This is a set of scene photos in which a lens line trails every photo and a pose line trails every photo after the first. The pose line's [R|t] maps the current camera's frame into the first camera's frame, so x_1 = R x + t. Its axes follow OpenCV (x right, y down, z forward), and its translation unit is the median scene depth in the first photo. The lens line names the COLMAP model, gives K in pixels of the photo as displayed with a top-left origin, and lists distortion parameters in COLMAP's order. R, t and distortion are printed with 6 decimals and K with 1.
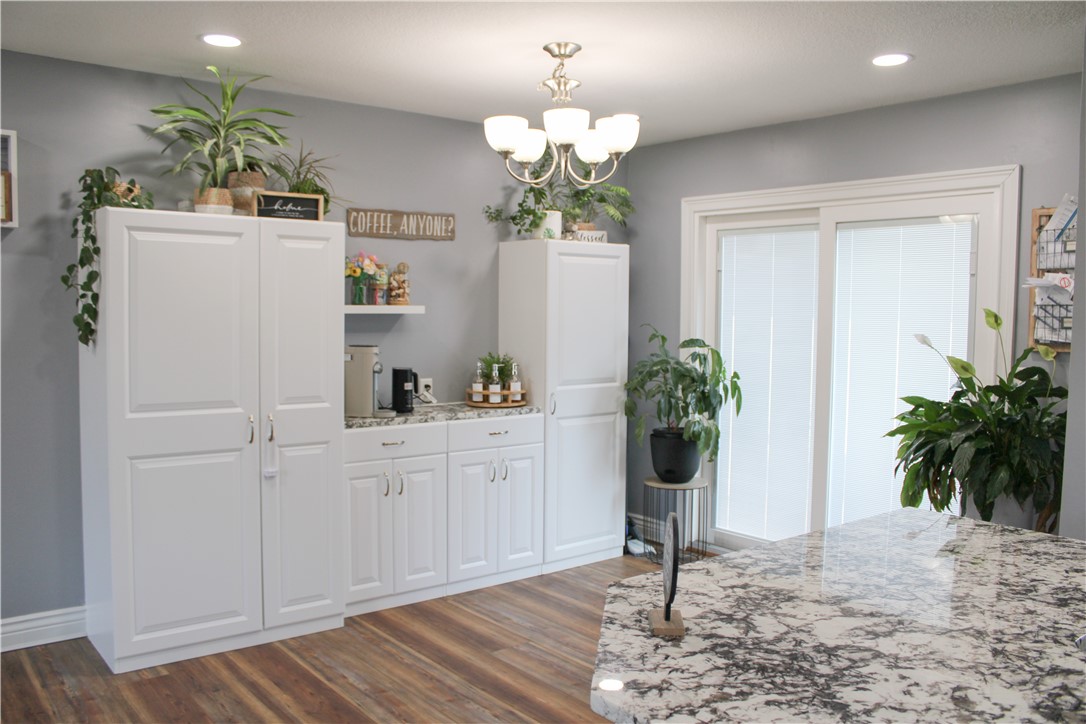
lens RADIAL K [[914.3, 0, 544.7], [0, 914.3, 361.5], [0, 0, 1]] dist [-0.146397, 0.113584]
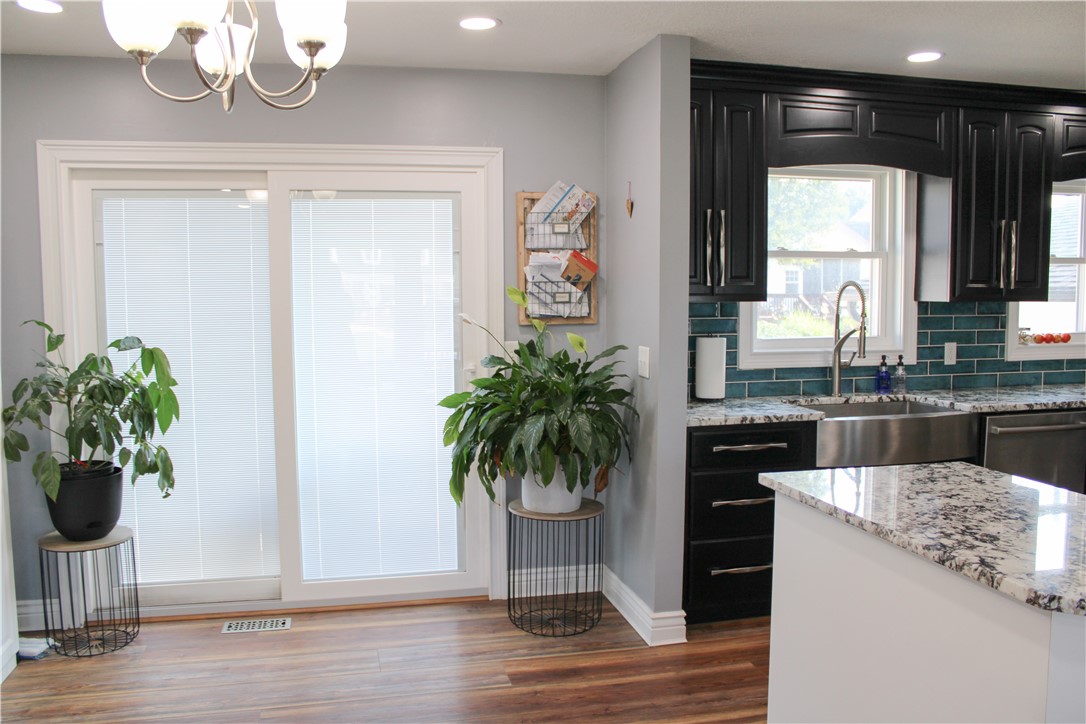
lens RADIAL K [[914.3, 0, 543.5], [0, 914.3, 363.8], [0, 0, 1]] dist [-0.146397, 0.113584]
pose [[0.420995, -0.088667, 0.902719, -0.452150], [0.065053, 0.995599, 0.067452, -0.039189], [-0.904727, 0.030328, 0.424910, 0.522978]]
